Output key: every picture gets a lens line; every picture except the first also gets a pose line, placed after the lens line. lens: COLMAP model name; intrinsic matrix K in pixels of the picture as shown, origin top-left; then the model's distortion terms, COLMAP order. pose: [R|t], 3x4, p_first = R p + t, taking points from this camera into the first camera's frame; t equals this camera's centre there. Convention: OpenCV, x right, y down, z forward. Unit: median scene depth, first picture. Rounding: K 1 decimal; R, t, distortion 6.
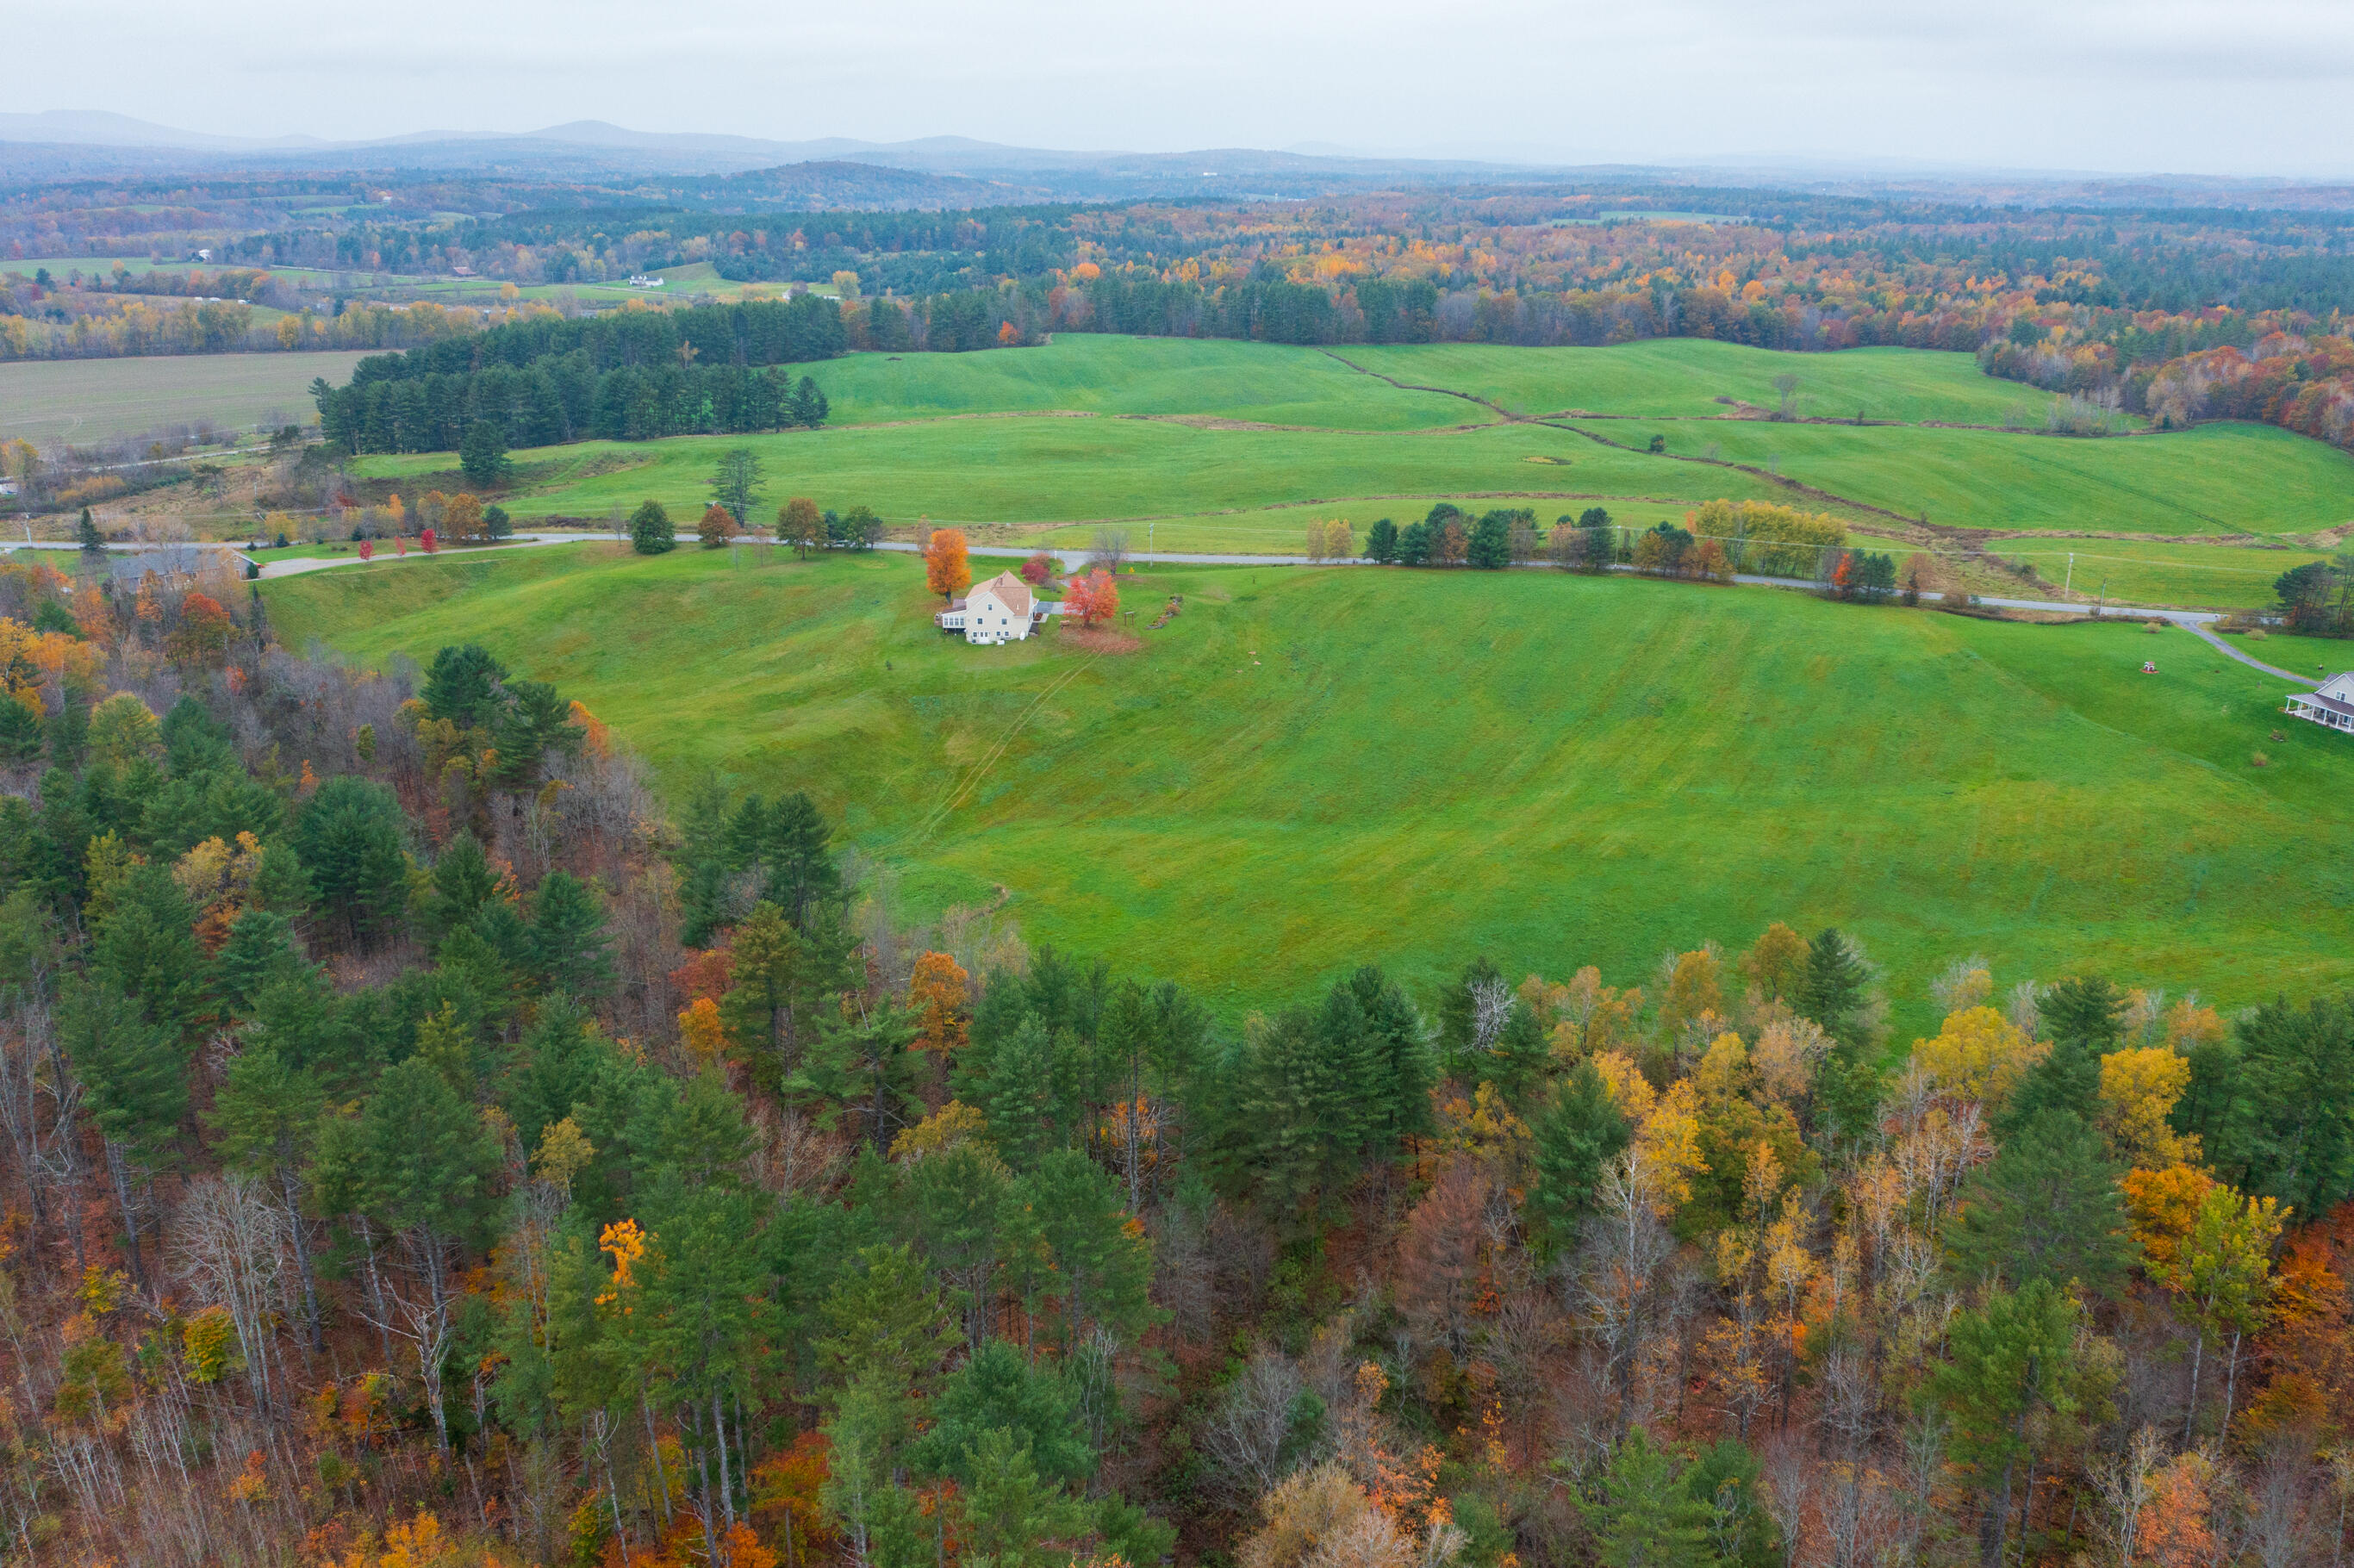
lens RADIAL K [[1889.0, 0, 1177.0], [0, 1889.0, 784.0], [0, 0, 1]] dist [-0.013233, 0.007050]
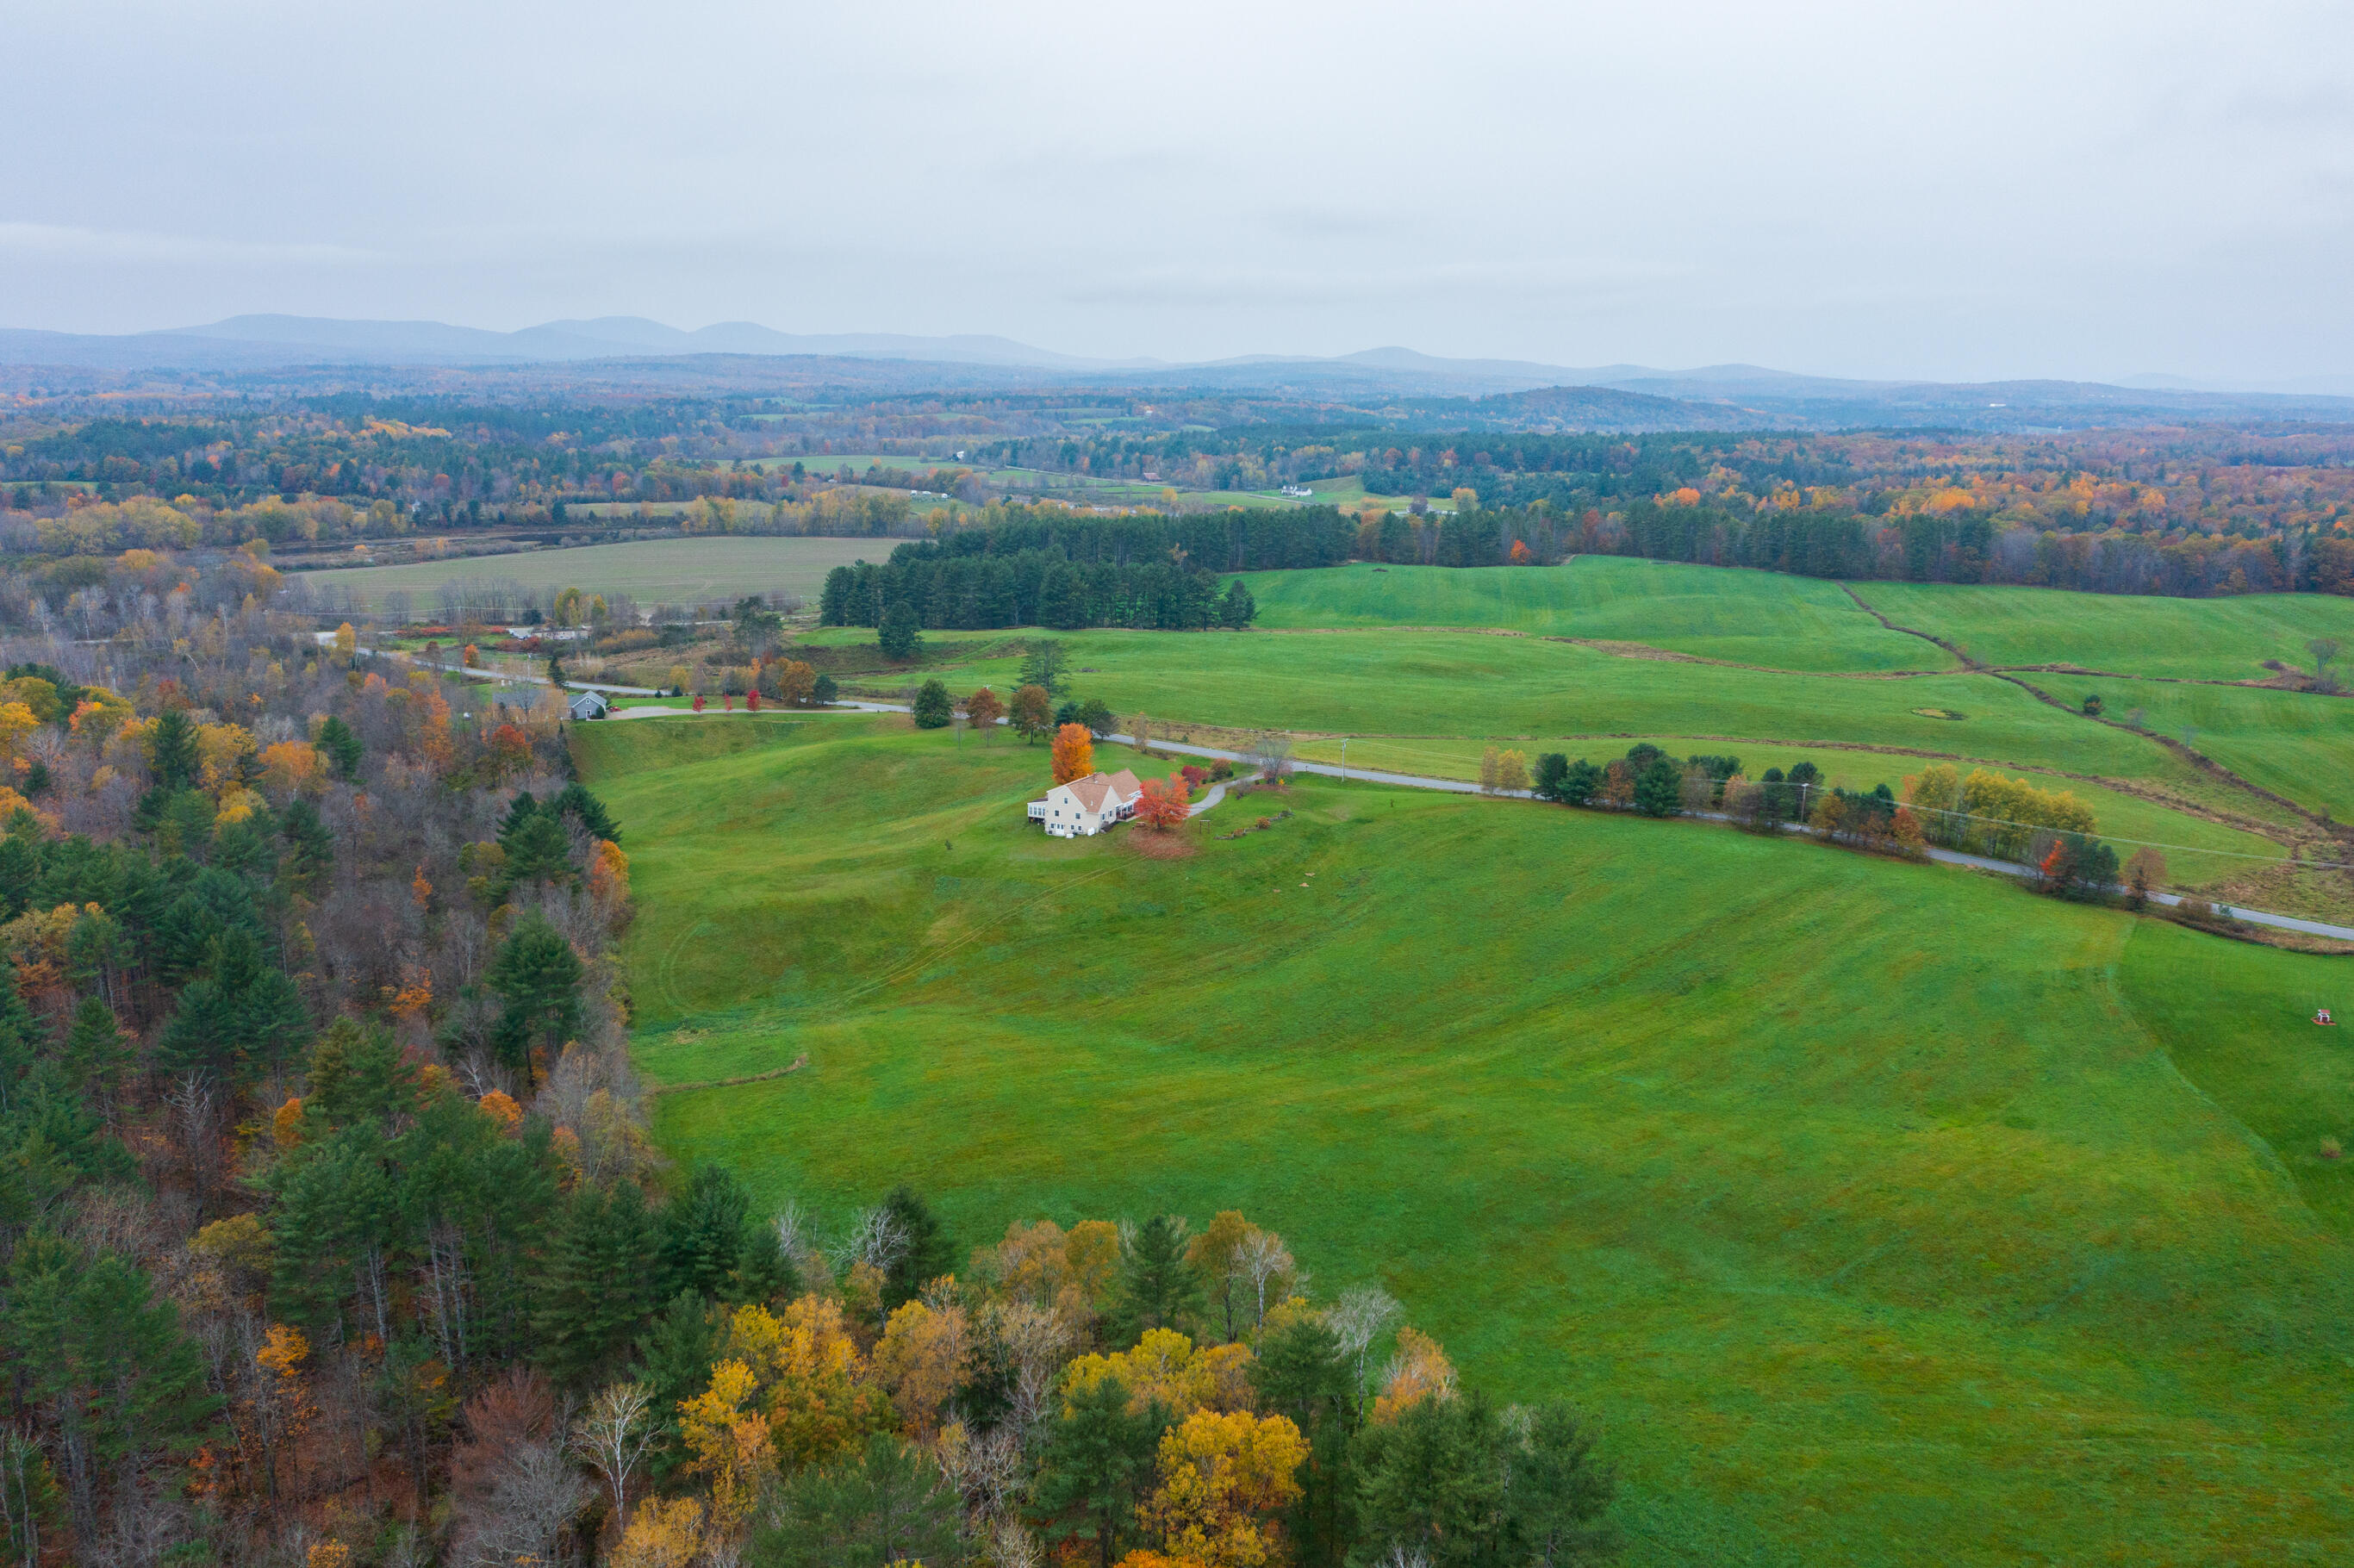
lens RADIAL K [[1878.5, 0, 1177.0], [0, 1878.5, 784.0], [0, 0, 1]] dist [-0.000386, 0.002097]
pose [[0.919195, 0.093746, -0.382481, 0.157623], [-0.135366, 0.987285, -0.083336, -0.011979], [0.369805, 0.128377, 0.920198, 0.040717]]
